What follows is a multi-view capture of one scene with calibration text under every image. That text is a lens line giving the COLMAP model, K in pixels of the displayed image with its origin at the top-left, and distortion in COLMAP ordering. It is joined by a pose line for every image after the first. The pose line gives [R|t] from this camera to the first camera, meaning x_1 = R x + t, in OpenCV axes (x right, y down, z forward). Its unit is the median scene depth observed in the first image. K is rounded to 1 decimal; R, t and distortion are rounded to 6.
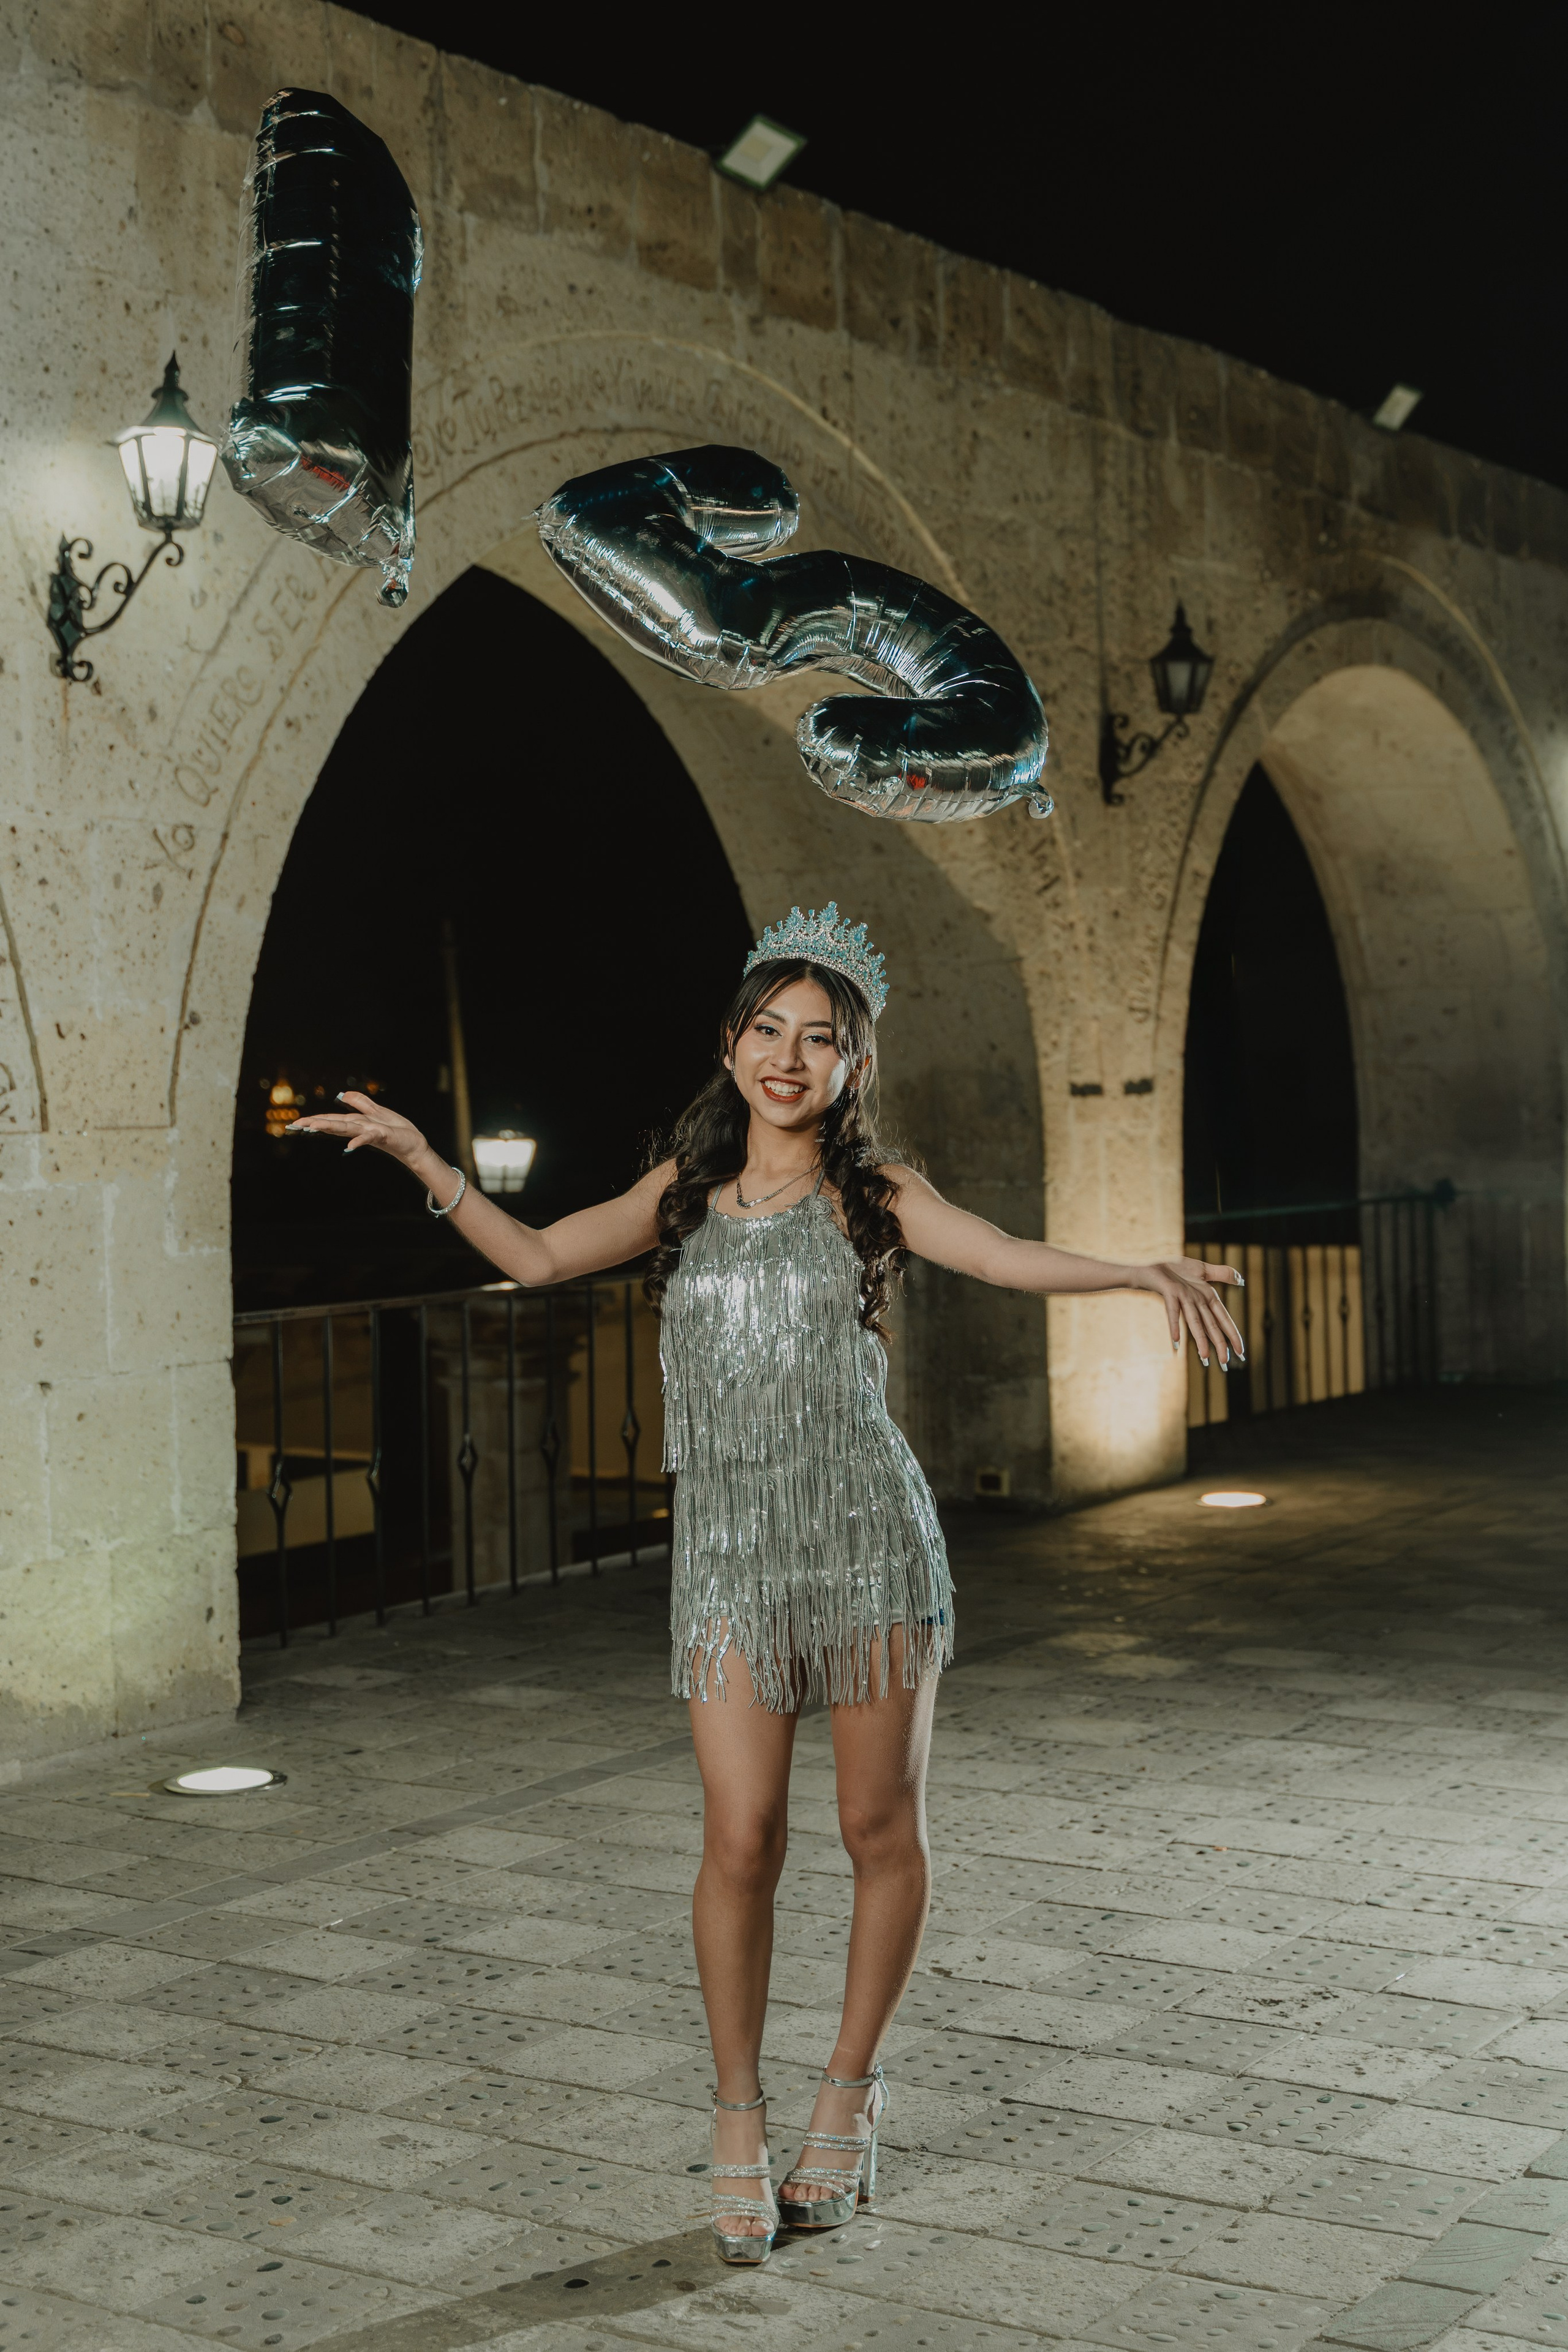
lens RADIAL K [[3216.2, 0, 718.1], [0, 3216.2, 1126.5], [0, 0, 1]] dist [0.011639, -0.024231]
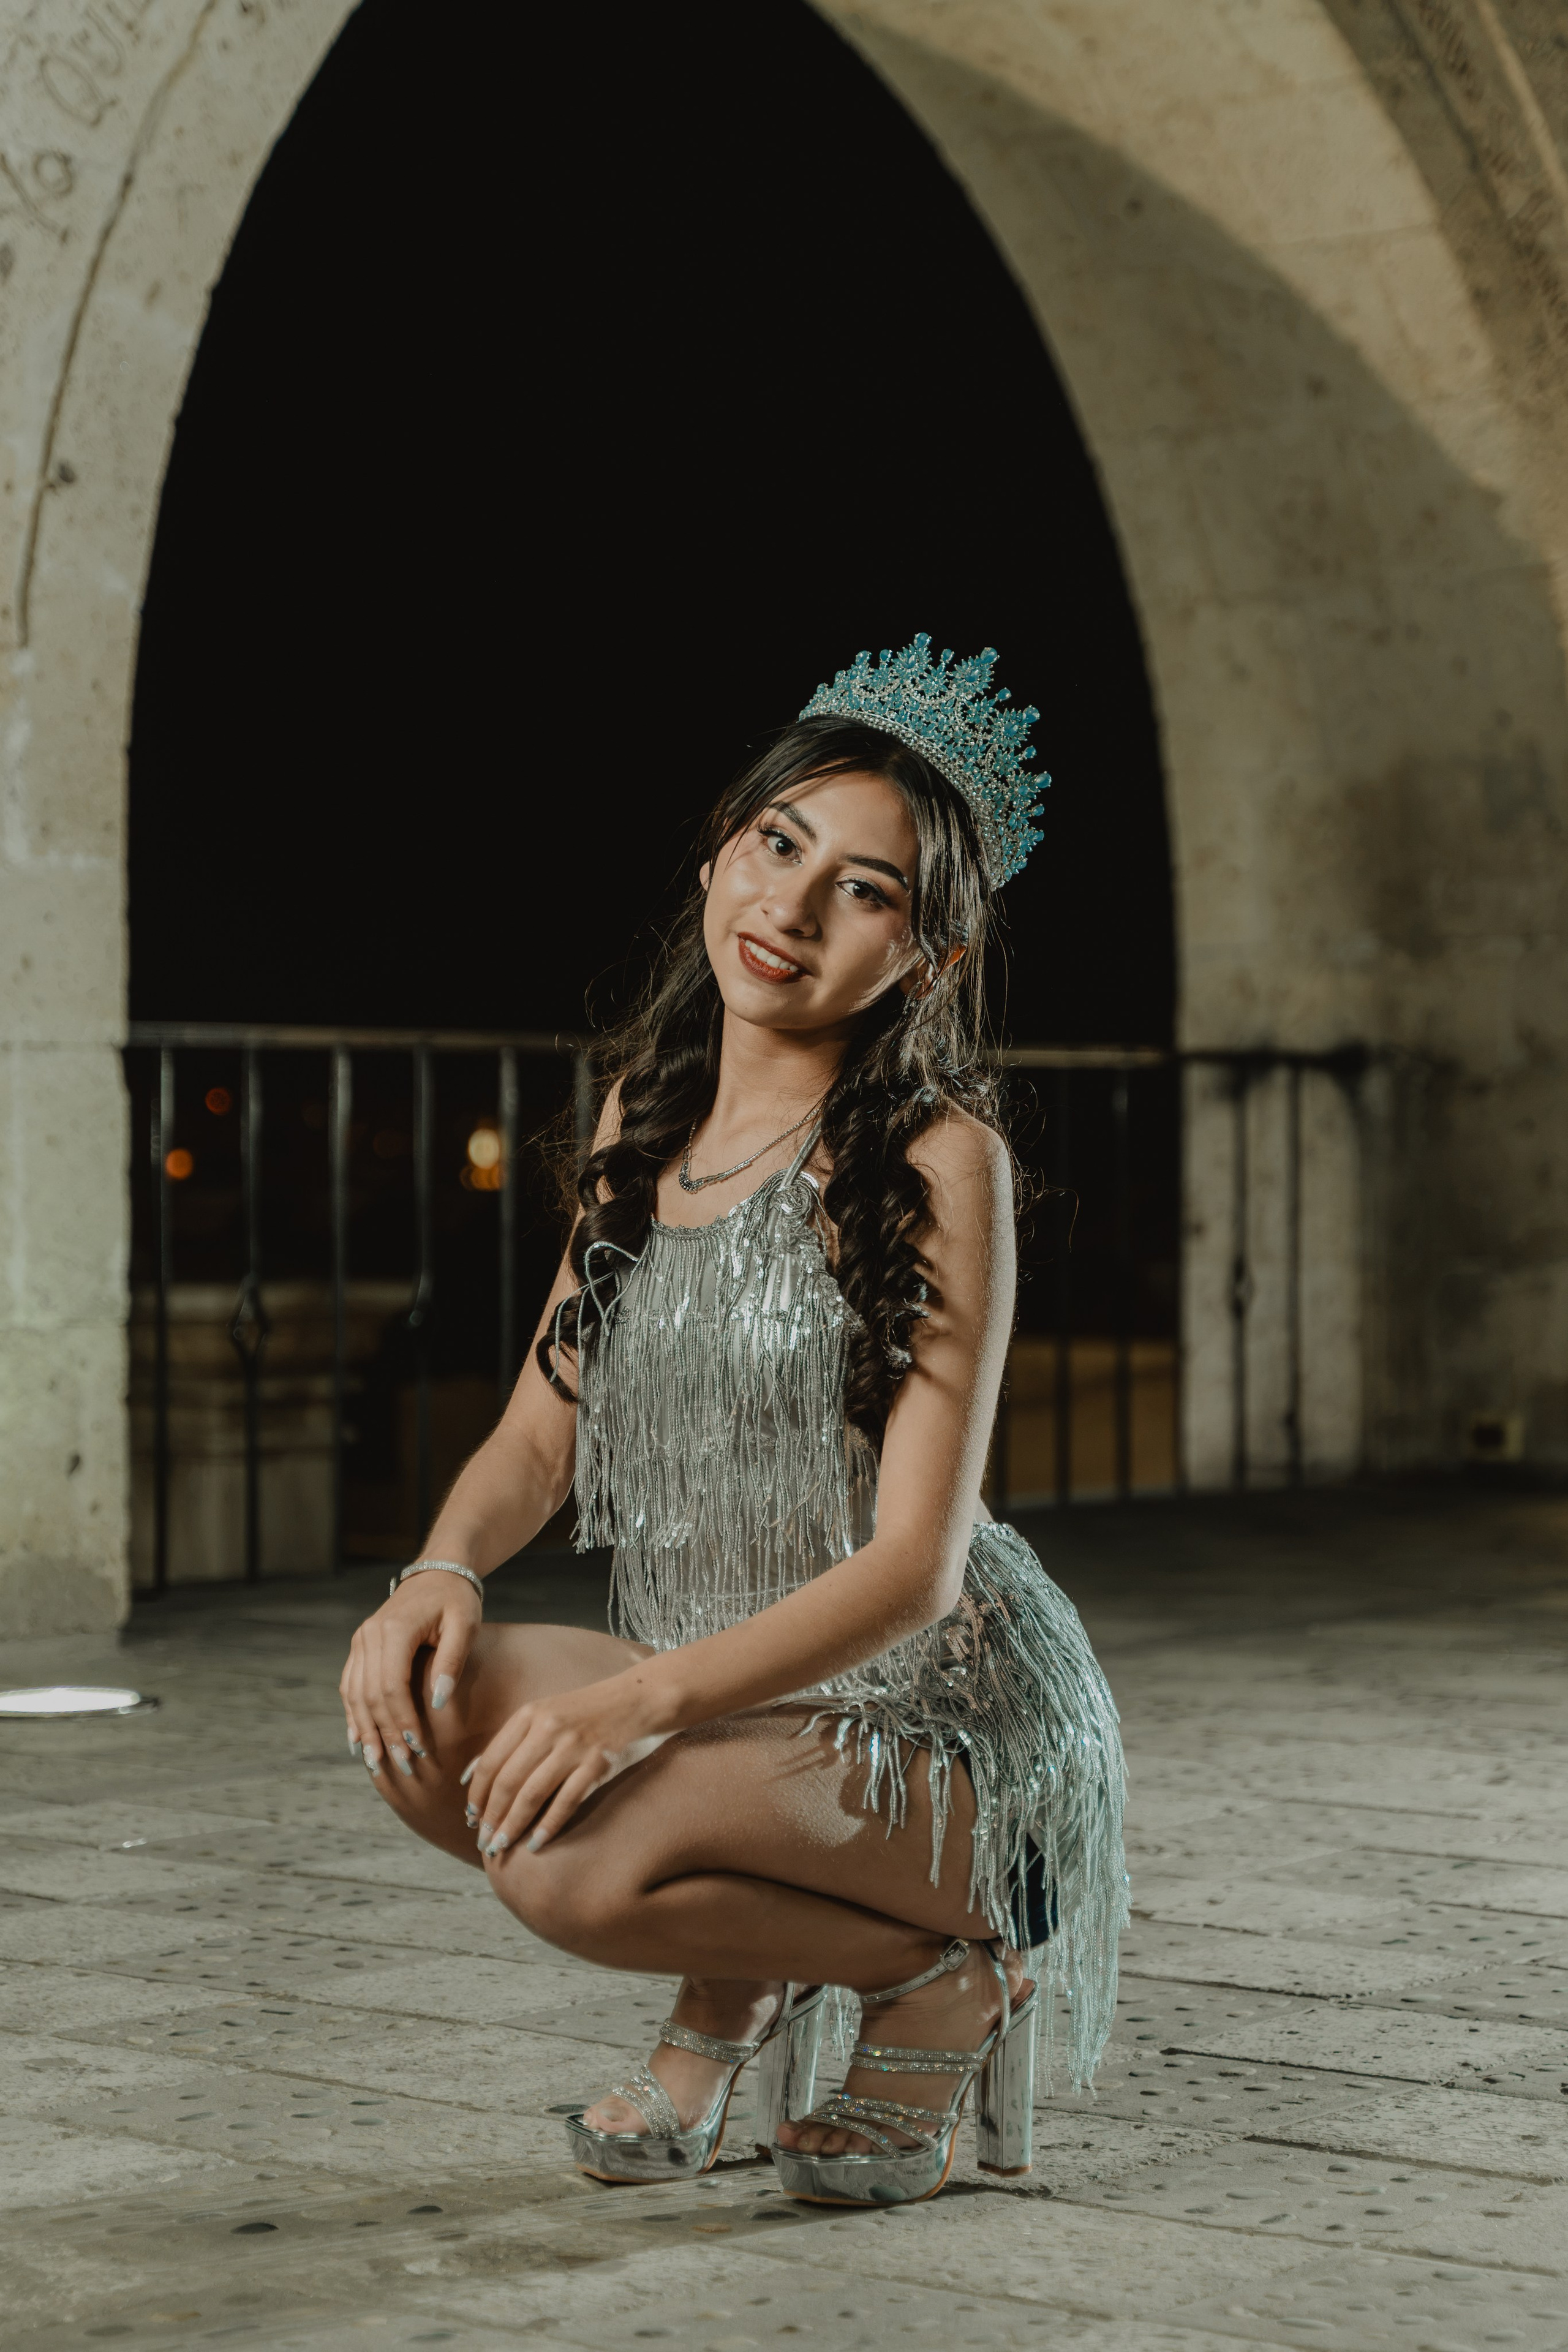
lens RADIAL K [[4891.4, 0, 784.0], [0, 4891.4, 1176.0], [0, 0, 1]] dist [-0.025607, -0.149431]
pose [[0.995052, 0.018082, -0.097697, 0.062498], [-0.018043, 0.999836, 0.001287, 0.093695], [0.097704, 0.000482, 0.995215, 0.101151]]
